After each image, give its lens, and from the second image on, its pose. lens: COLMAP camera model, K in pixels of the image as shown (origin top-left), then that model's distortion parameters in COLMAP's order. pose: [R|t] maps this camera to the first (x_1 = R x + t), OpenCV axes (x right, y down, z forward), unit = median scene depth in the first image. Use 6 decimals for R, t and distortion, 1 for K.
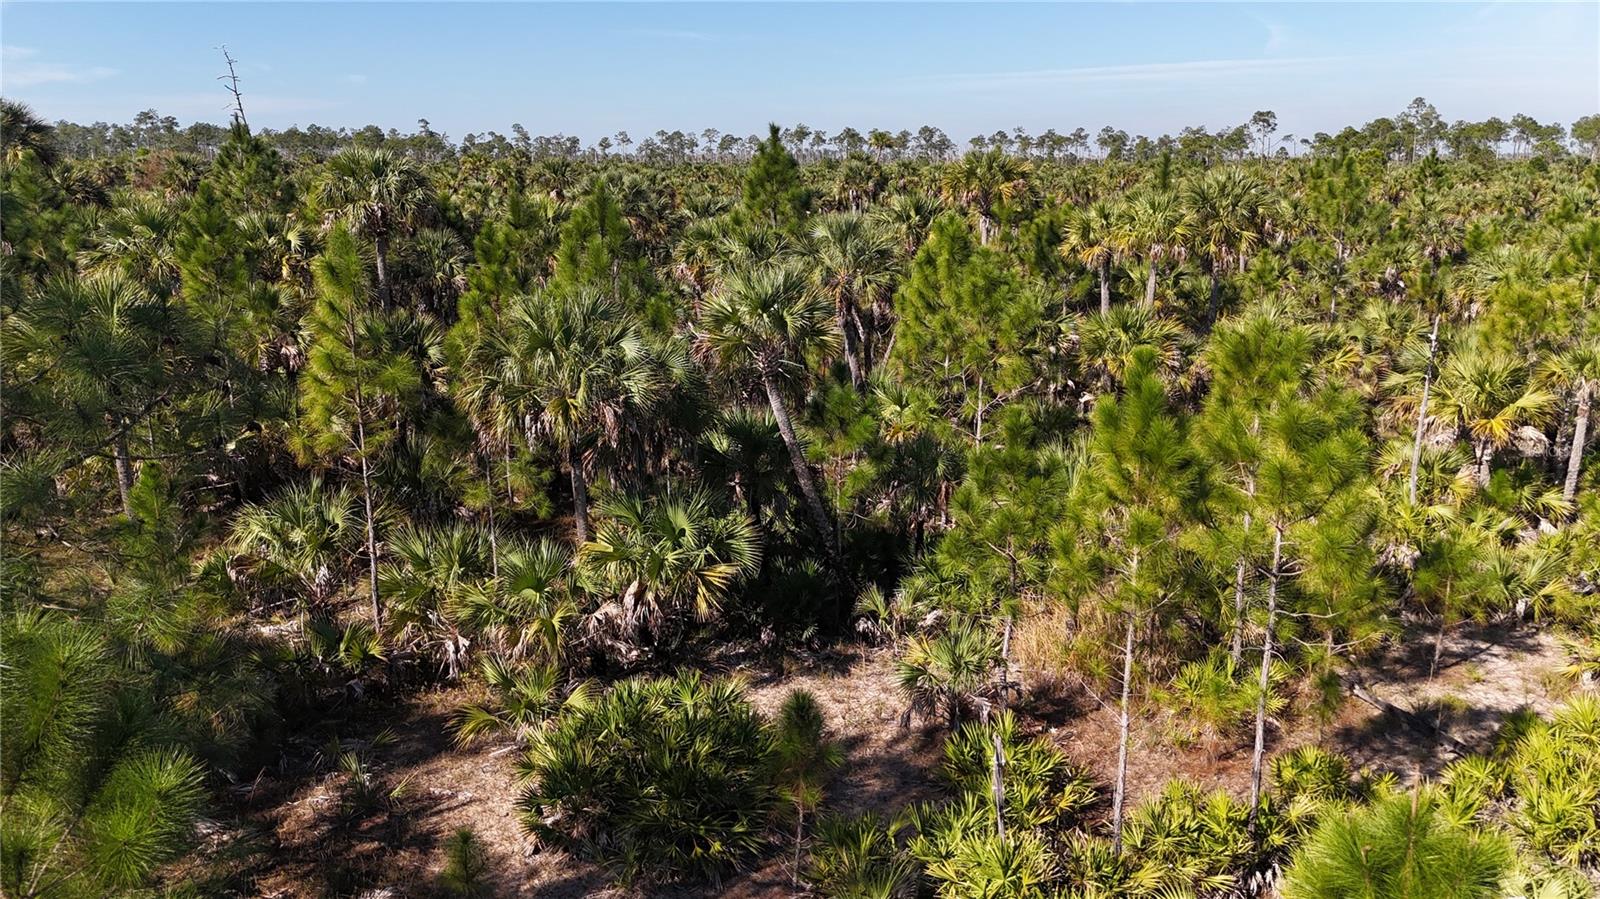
lens RADIAL K [[1128.7, 0, 802.0], [0, 1128.7, 450.7], [0, 0, 1]] dist [0.004064, -0.000165]
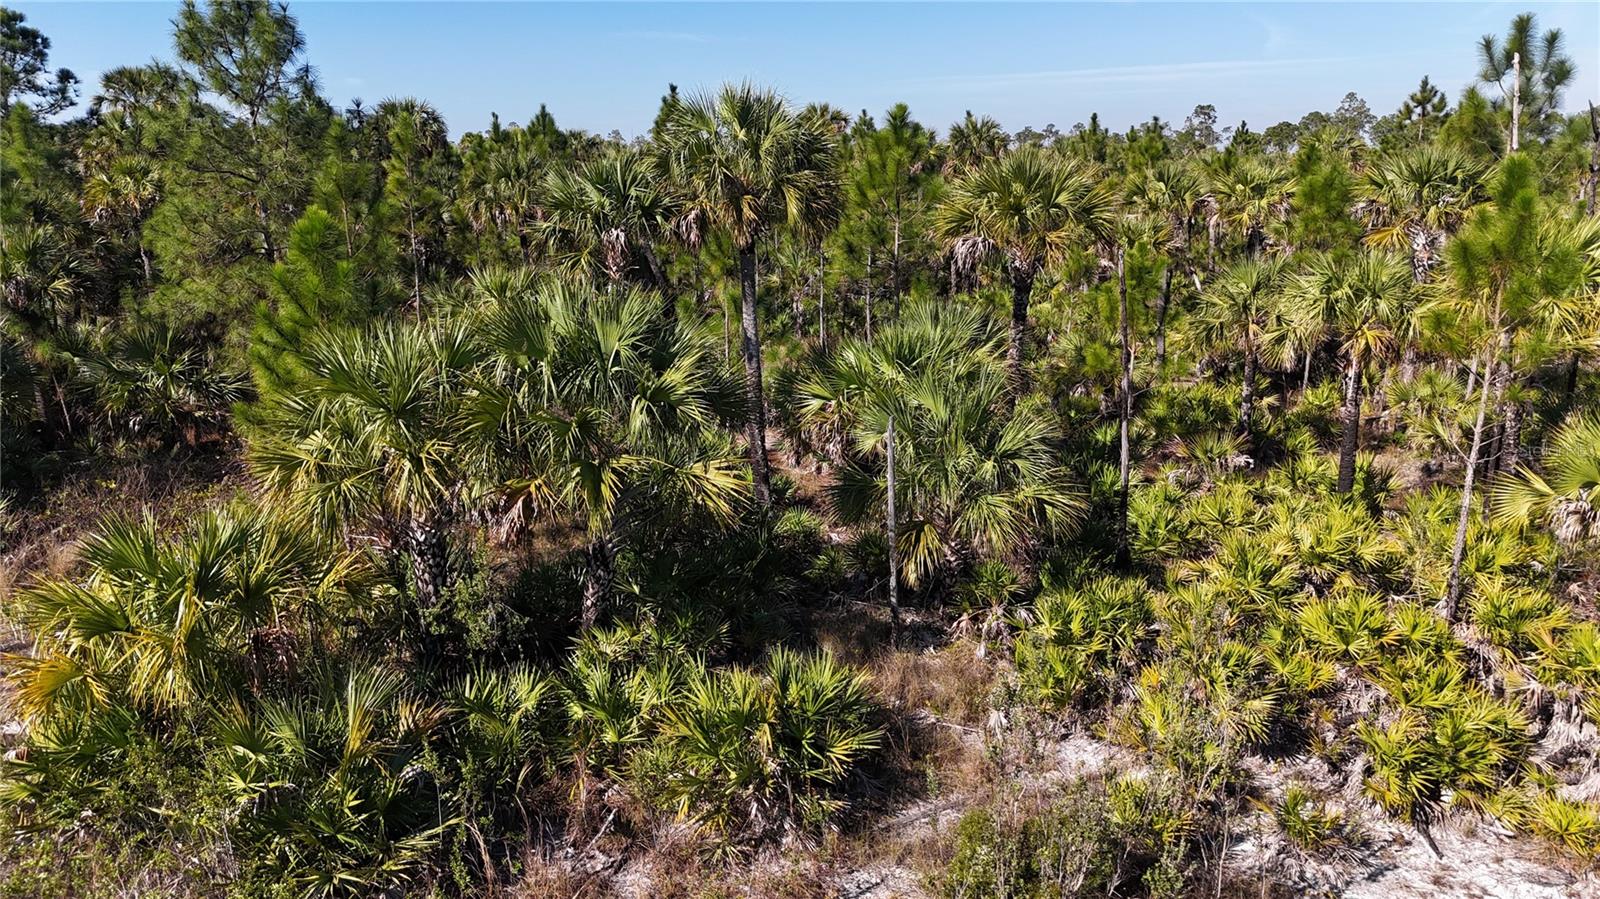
lens RADIAL K [[1128.7, 0, 801.2], [0, 1128.7, 448.5], [0, 0, 1]] dist [0.004064, -0.000165]
pose [[0.999999, -0.000144, 0.001601, 0.246859], [0.000148, 0.999996, -0.002941, 0.338562], [-0.001600, 0.002941, 0.999994, -0.843306]]
